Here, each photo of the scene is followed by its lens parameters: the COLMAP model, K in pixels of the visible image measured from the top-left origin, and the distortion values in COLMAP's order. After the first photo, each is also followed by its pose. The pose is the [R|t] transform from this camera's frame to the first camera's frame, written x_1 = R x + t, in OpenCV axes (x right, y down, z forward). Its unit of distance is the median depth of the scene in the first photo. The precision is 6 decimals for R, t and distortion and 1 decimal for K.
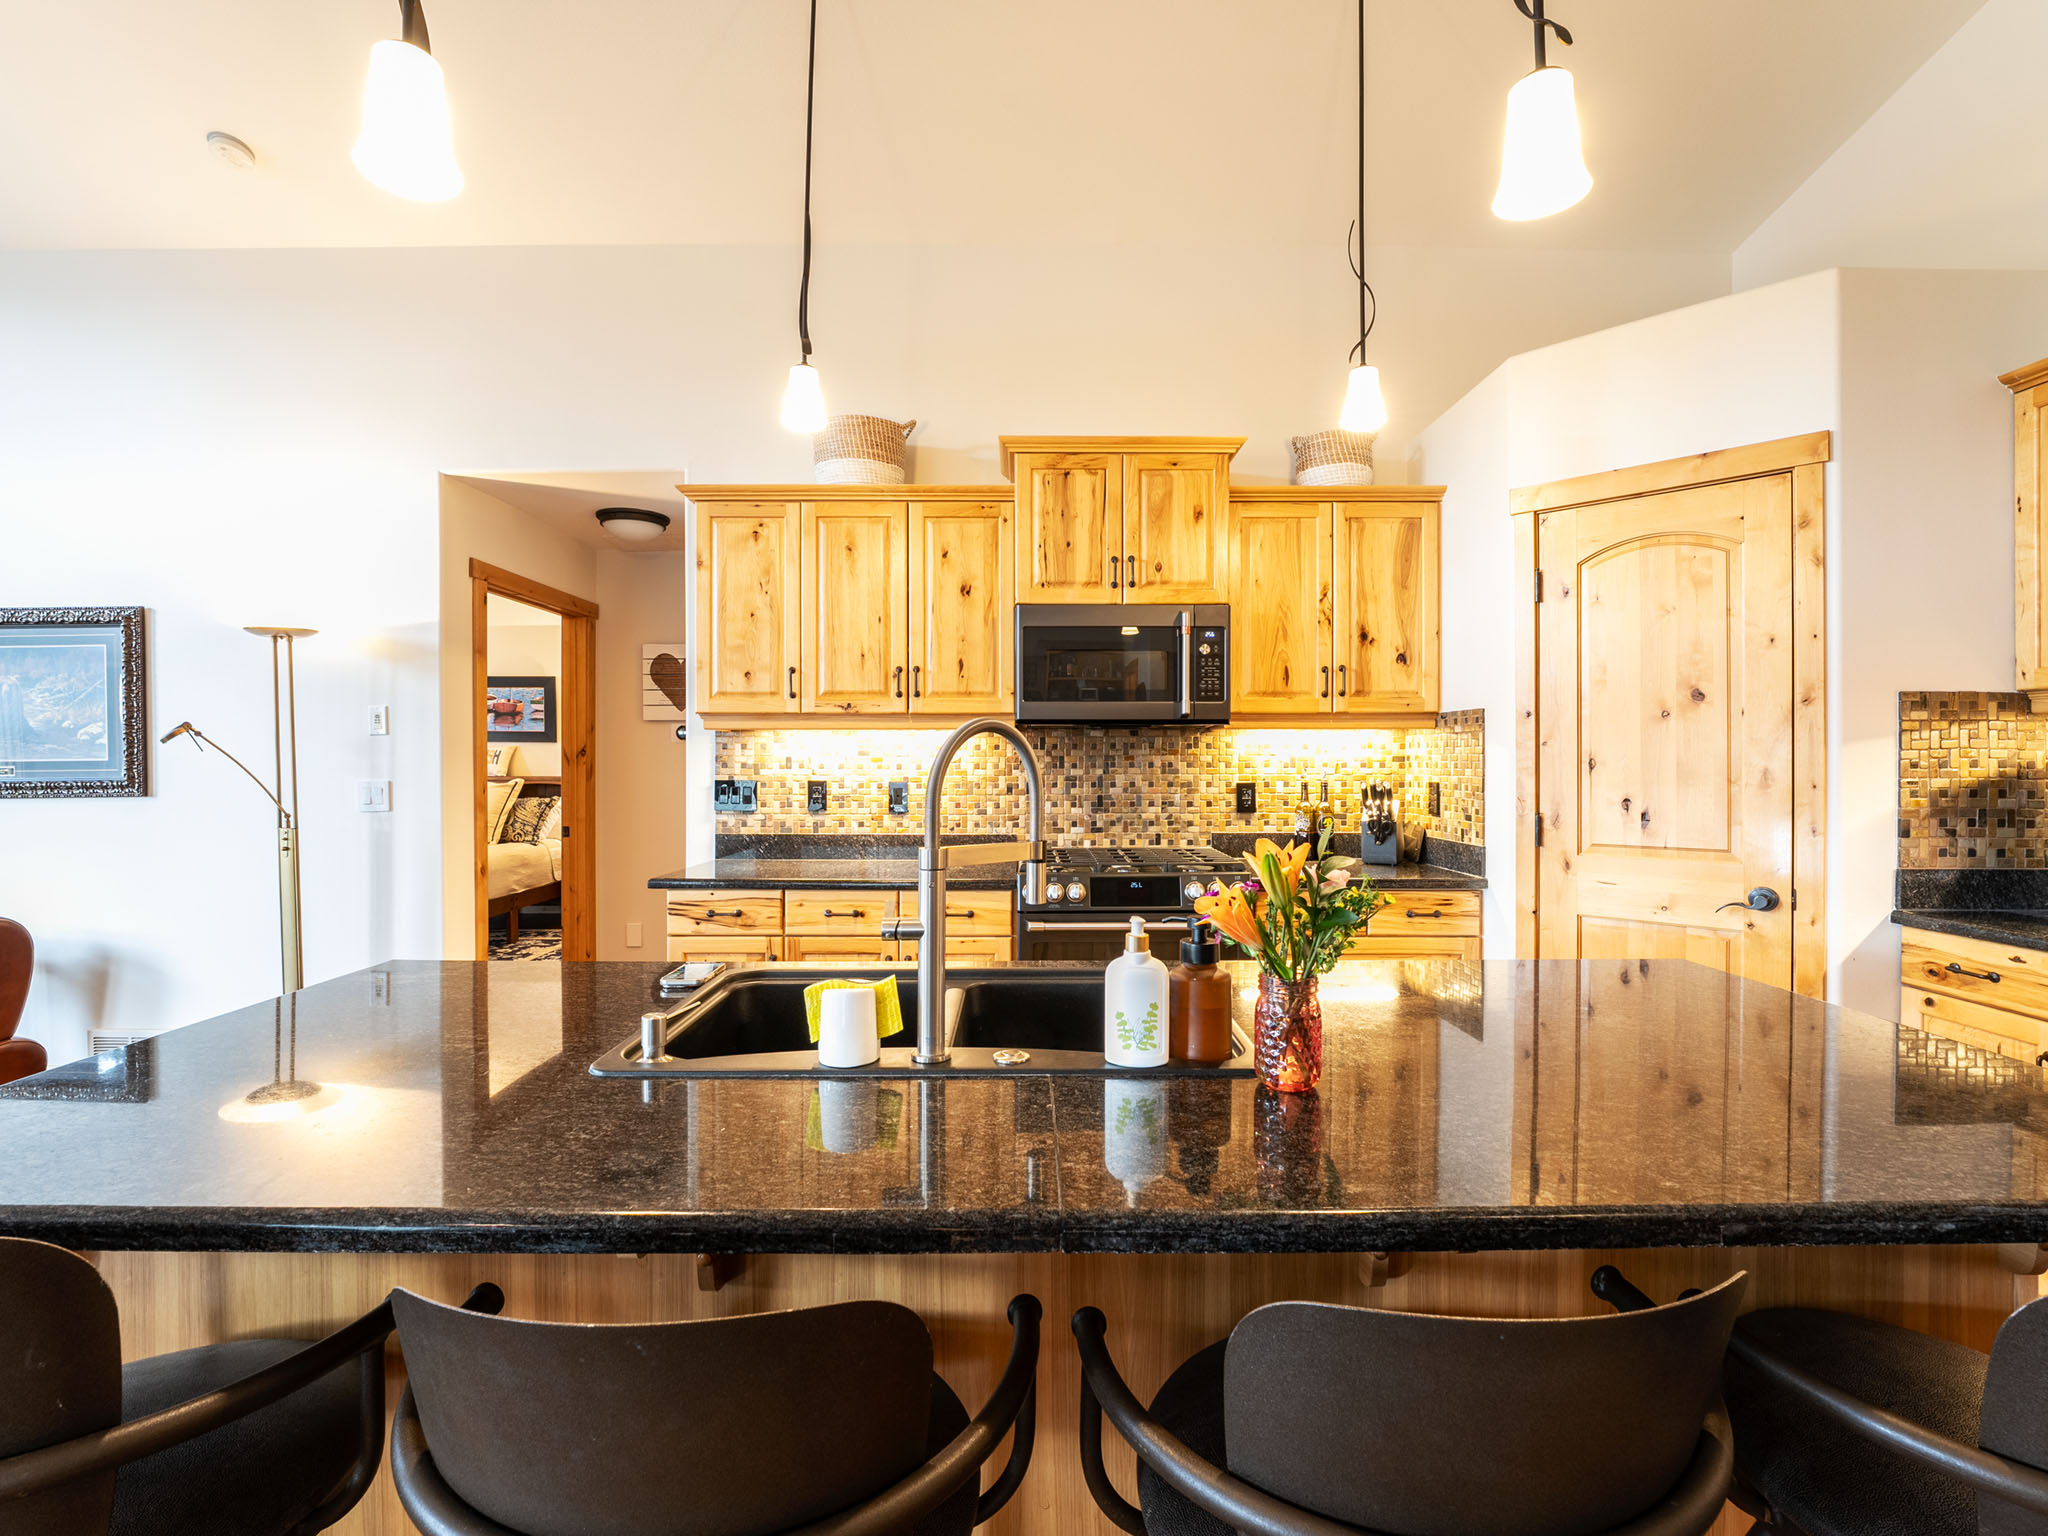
lens RADIAL K [[958.4, 0, 1030.3], [0, 958.4, 743.3], [0, 0, 1]] dist [-0.021043, 0.000163]
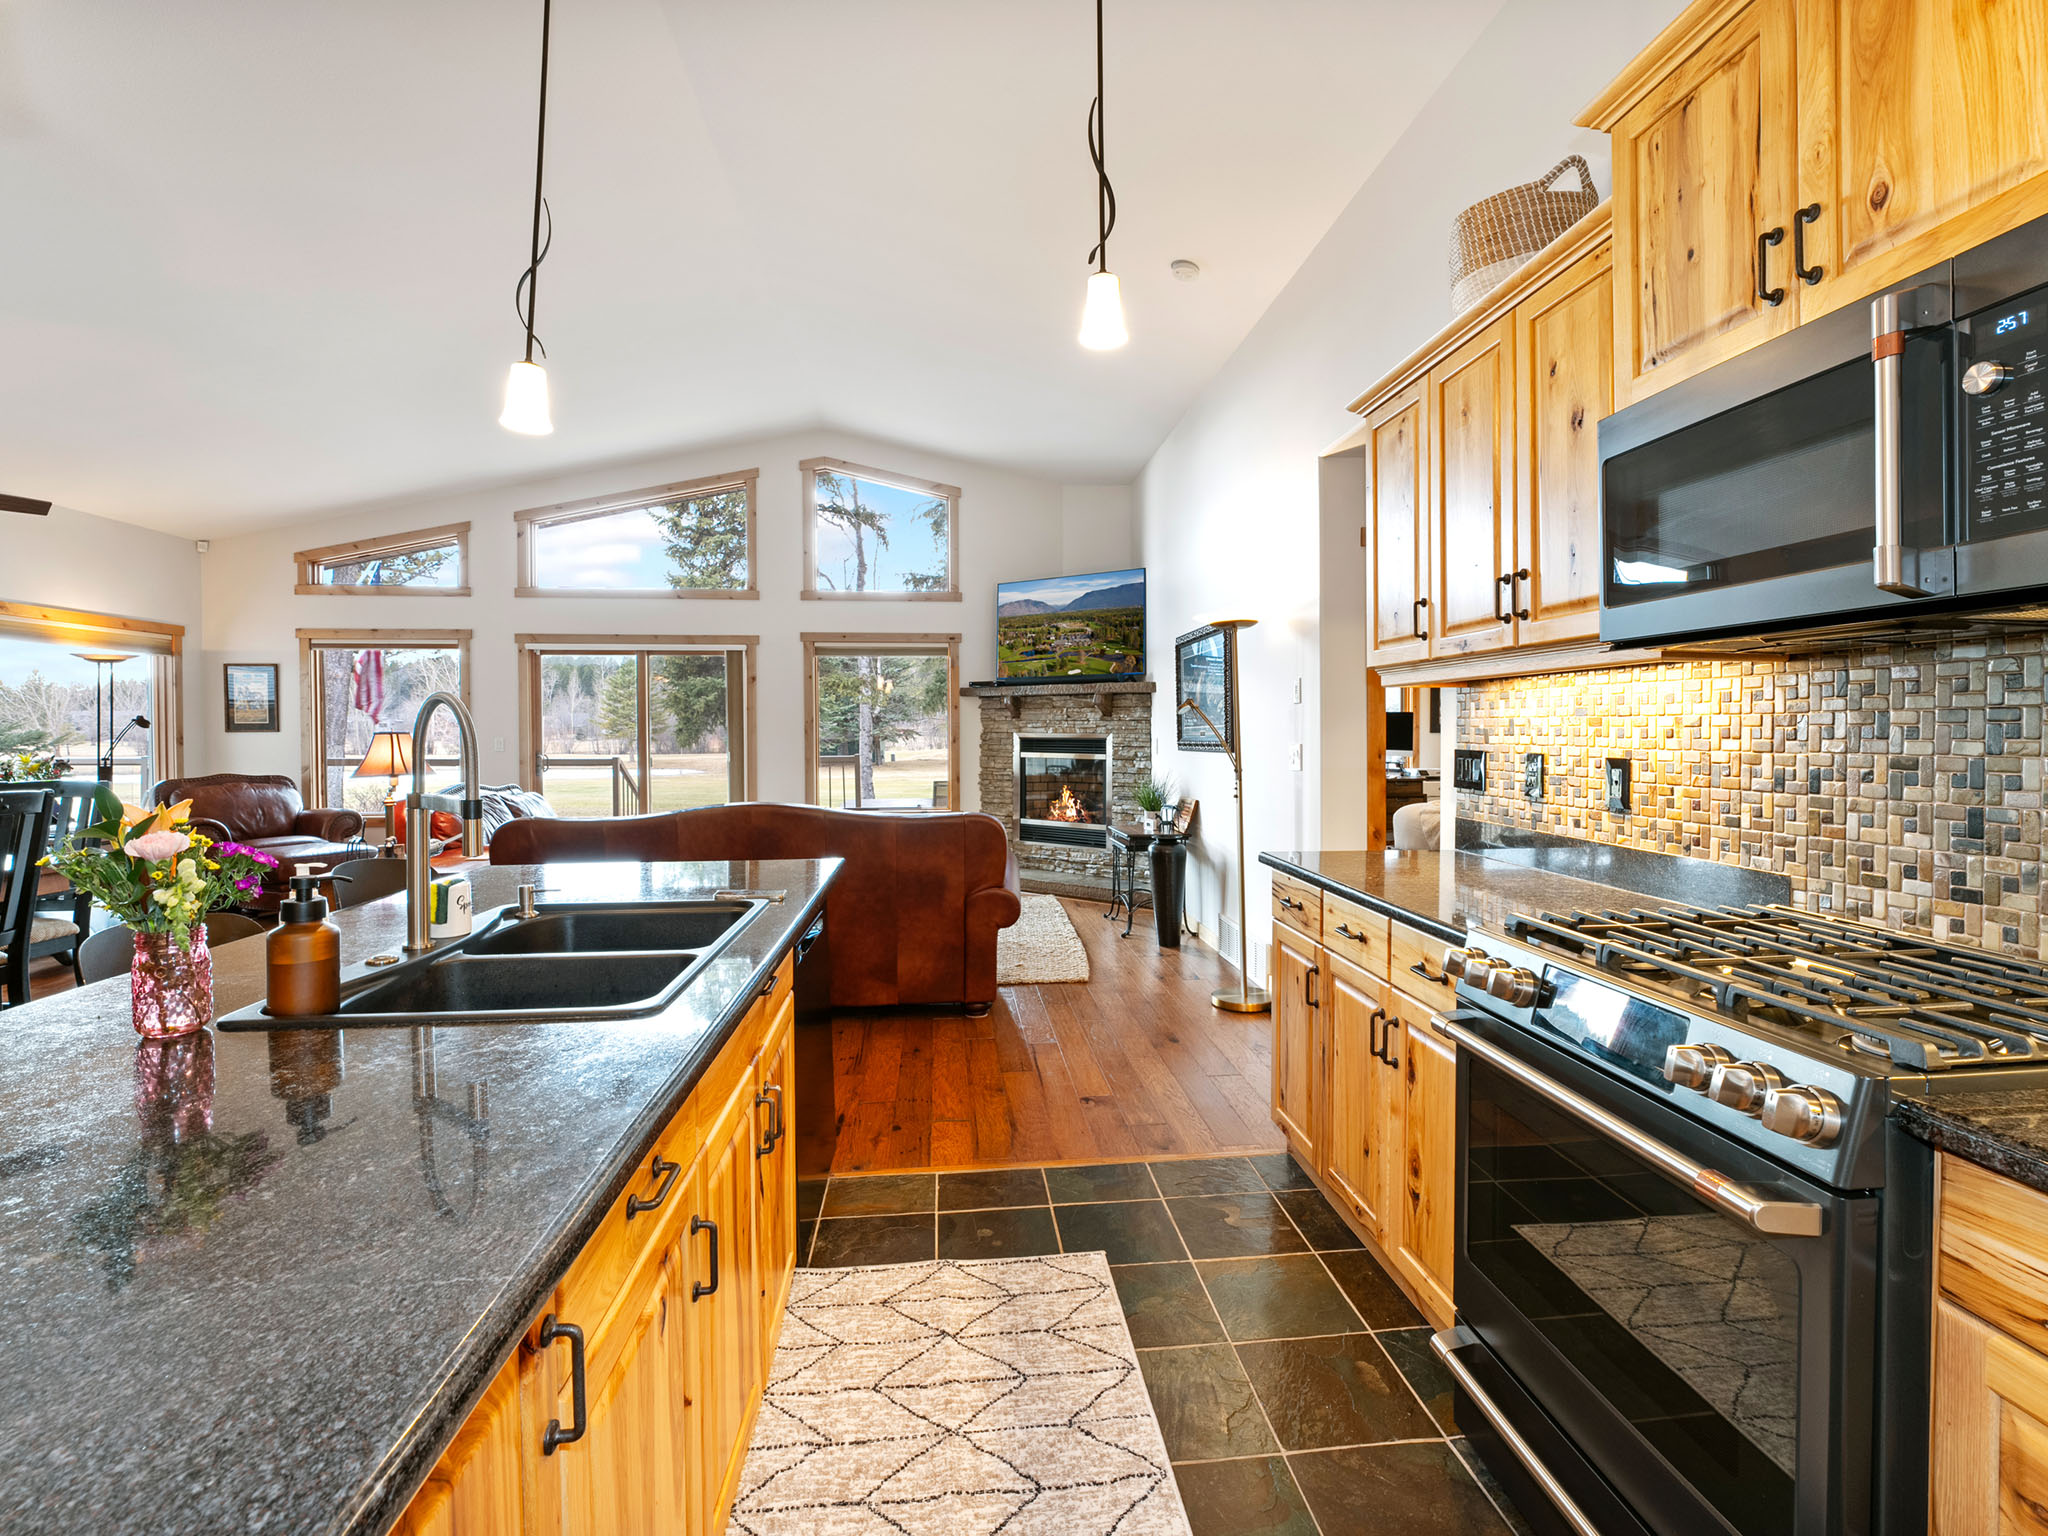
lens RADIAL K [[958.4, 0, 1030.3], [0, 958.4, 743.3], [0, 0, 1]] dist [-0.021043, 0.000163]
pose [[0.083144, 0.015785, -0.996413, 0.425116], [0.017538, 0.999697, 0.017301, 0.013622], [0.996383, -0.018914, 0.082842, 0.581508]]
